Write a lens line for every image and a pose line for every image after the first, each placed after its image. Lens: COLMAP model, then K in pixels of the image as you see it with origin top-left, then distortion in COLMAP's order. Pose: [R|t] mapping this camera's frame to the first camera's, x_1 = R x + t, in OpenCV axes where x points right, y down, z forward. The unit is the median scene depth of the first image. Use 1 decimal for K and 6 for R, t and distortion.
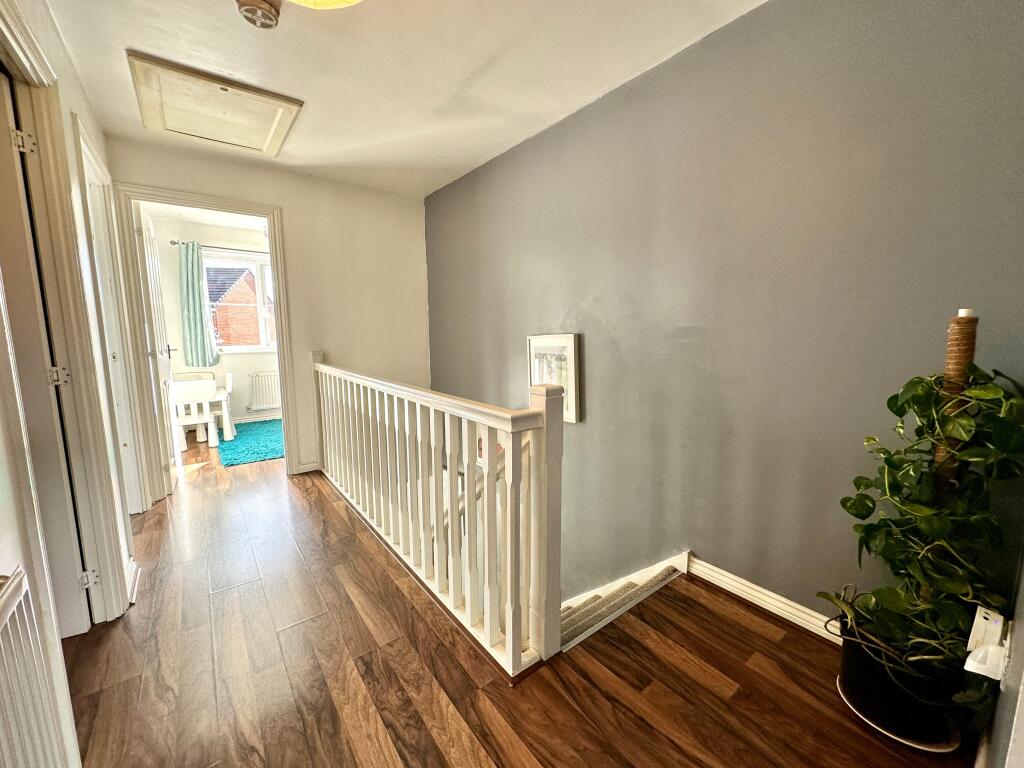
lens RADIAL K [[414.1, 0, 511.6], [0, 414.1, 383.2], [0, 0, 1]] dist [-0.000917, 0.000318]
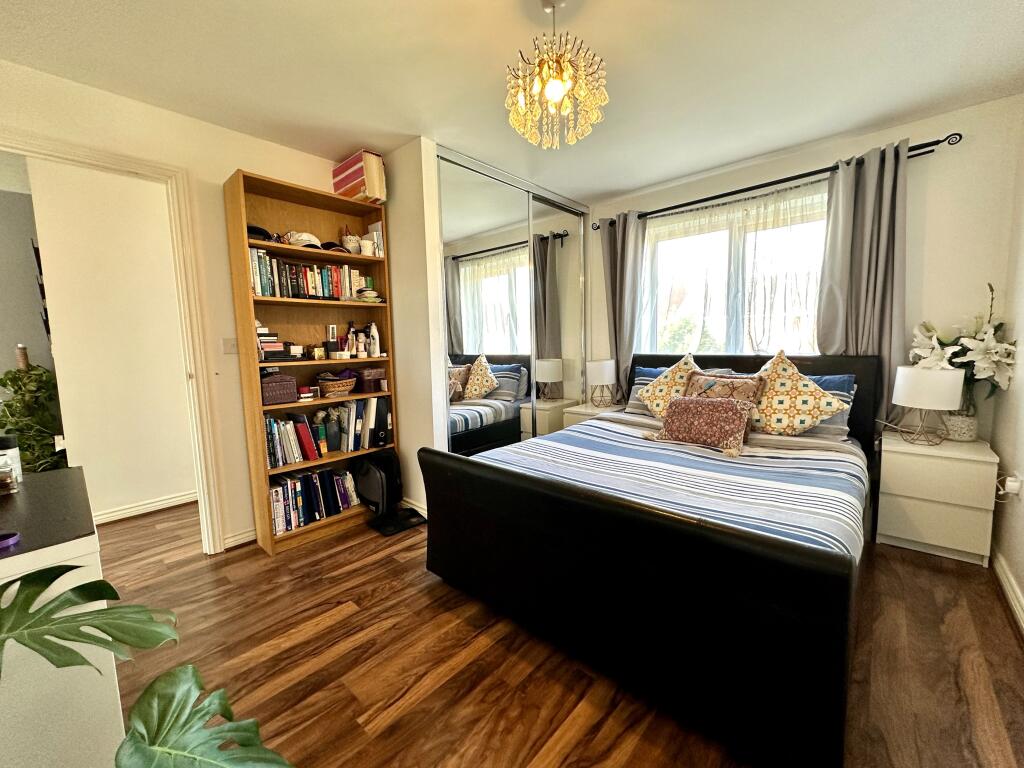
lens RADIAL K [[414.1, 0, 510.4], [0, 414.1, 384.8], [0, 0, 1]] dist [-0.000917, 0.000318]
pose [[-0.170548, -0.094668, 0.980791, -2.217751], [0.154134, 0.980558, 0.121448, 0.258118], [-0.973219, 0.171886, -0.152641, -1.731078]]
